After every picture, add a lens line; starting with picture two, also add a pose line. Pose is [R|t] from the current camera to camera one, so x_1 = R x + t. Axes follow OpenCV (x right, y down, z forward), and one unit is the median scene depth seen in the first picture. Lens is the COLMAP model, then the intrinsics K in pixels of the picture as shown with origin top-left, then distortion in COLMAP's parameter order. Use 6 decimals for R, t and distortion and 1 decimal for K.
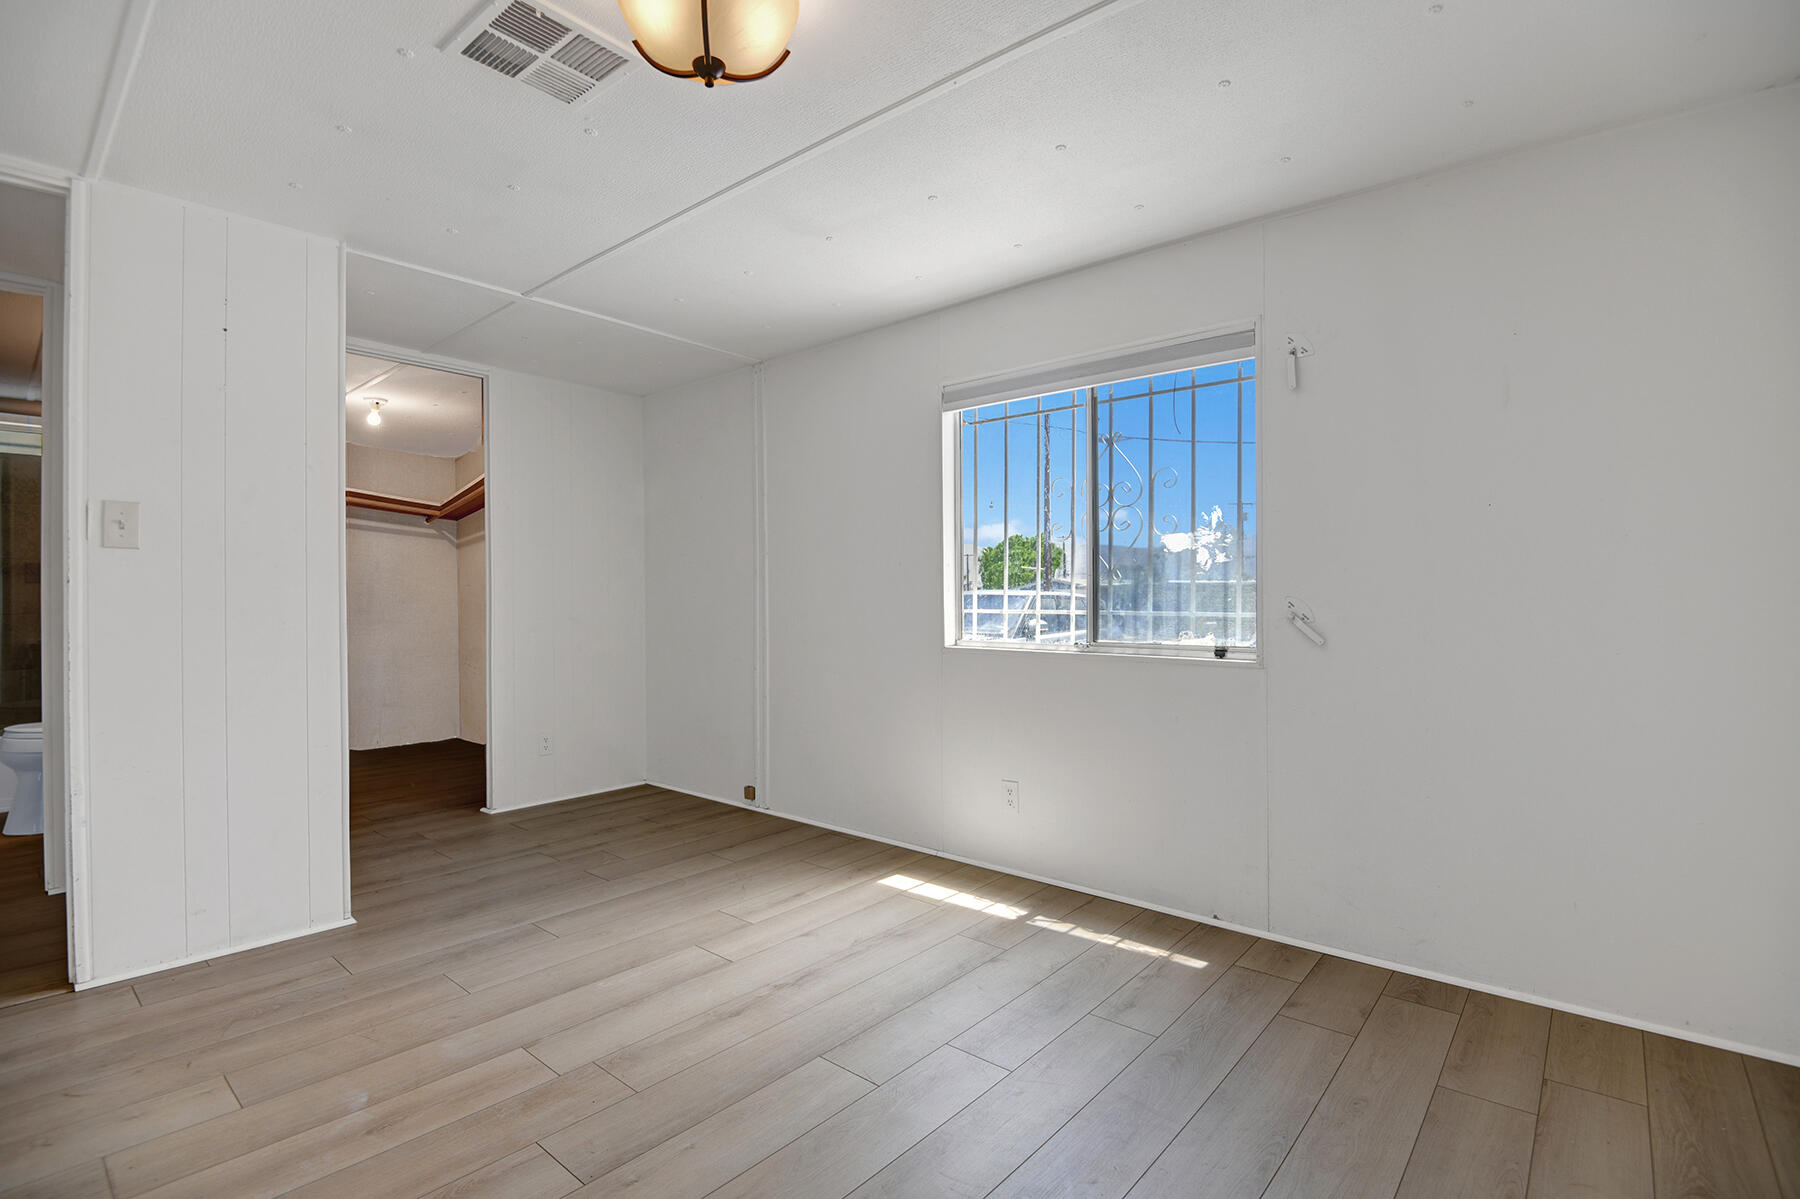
lens RADIAL K [[826.1, 0, 993.4], [0, 826.1, 539.9], [0, 0, 1]] dist [0.002638, -0.000143]
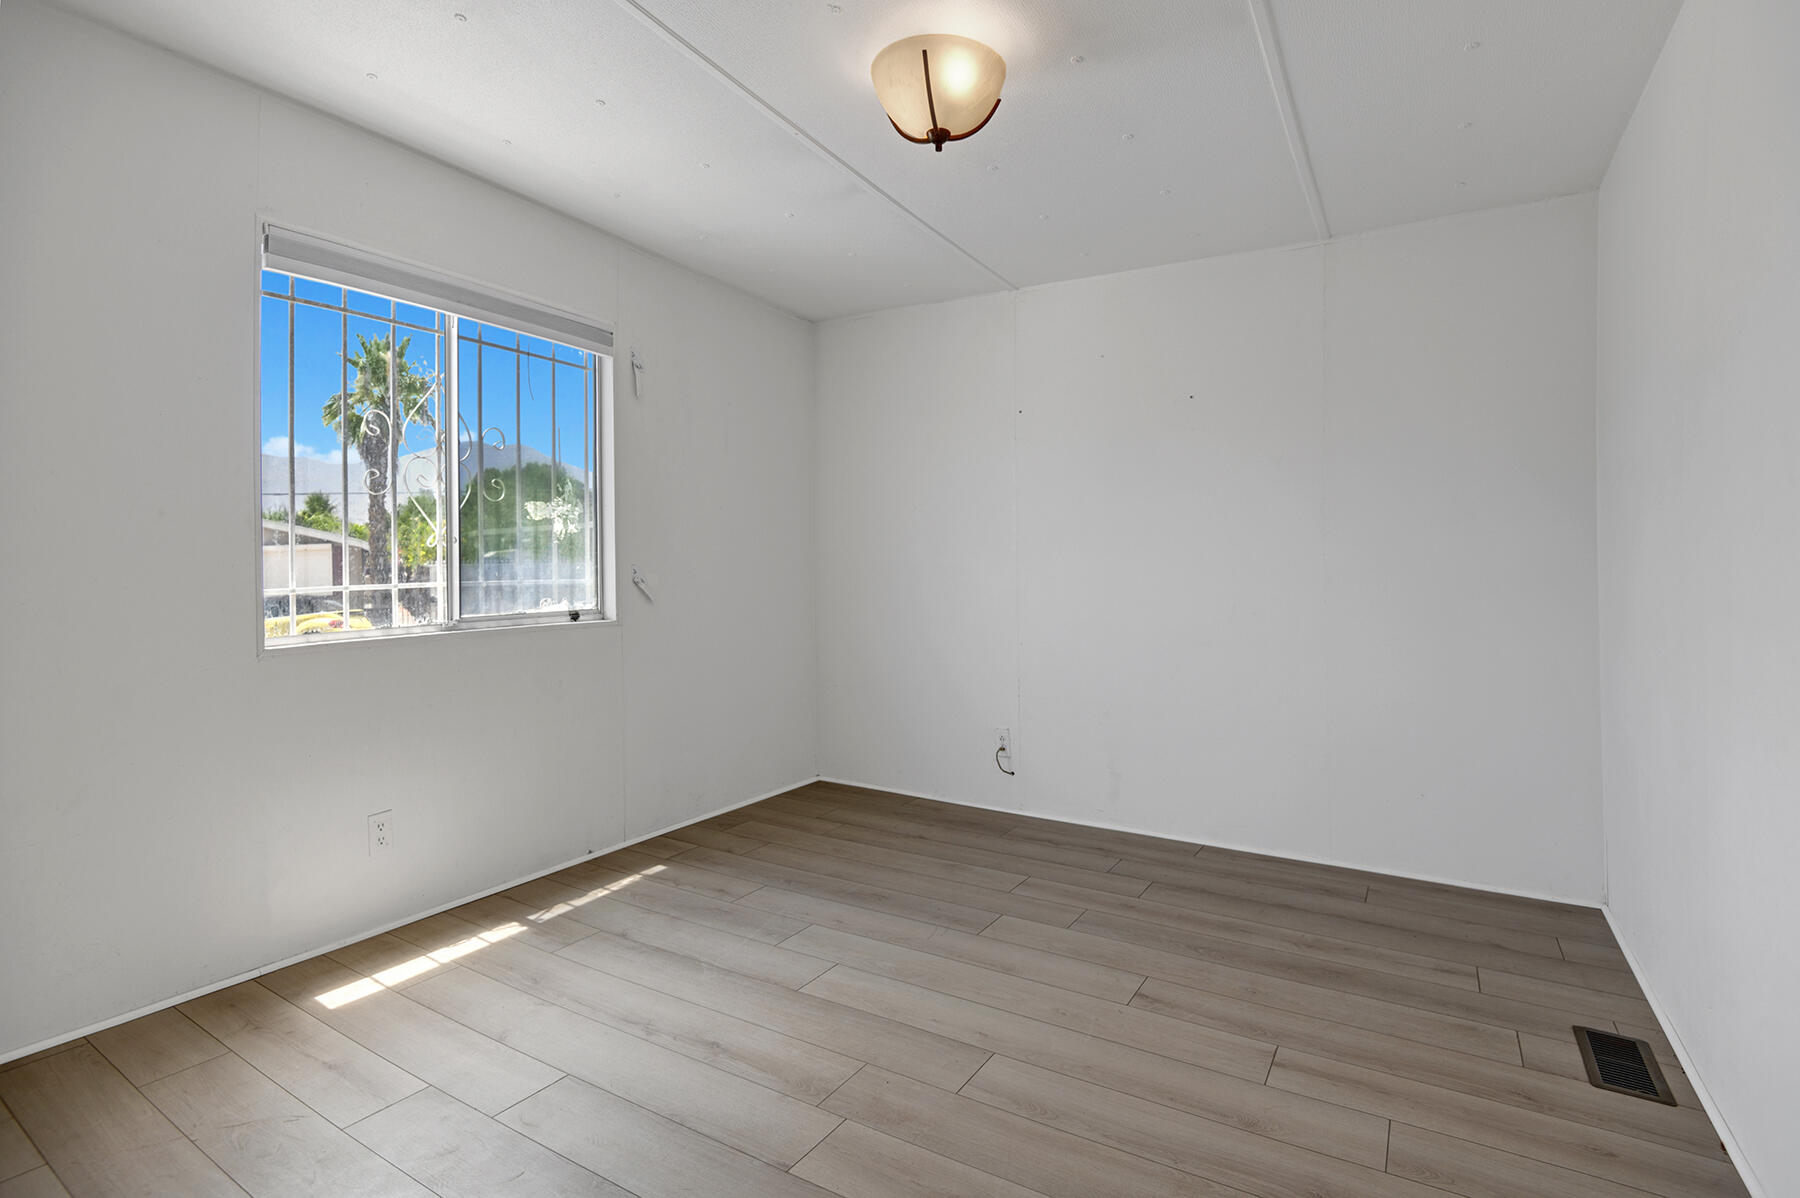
lens RADIAL K [[879.4, 0, 902.2], [0, 879.4, 579.6], [0, 0, 1]] dist [-0.001165, -0.000622]
pose [[-0.083857, -0.010504, 0.996422, -0.911063], [-0.036703, 0.999298, 0.007445, 0.065046], [-0.995802, -0.035947, -0.084183, 0.676412]]
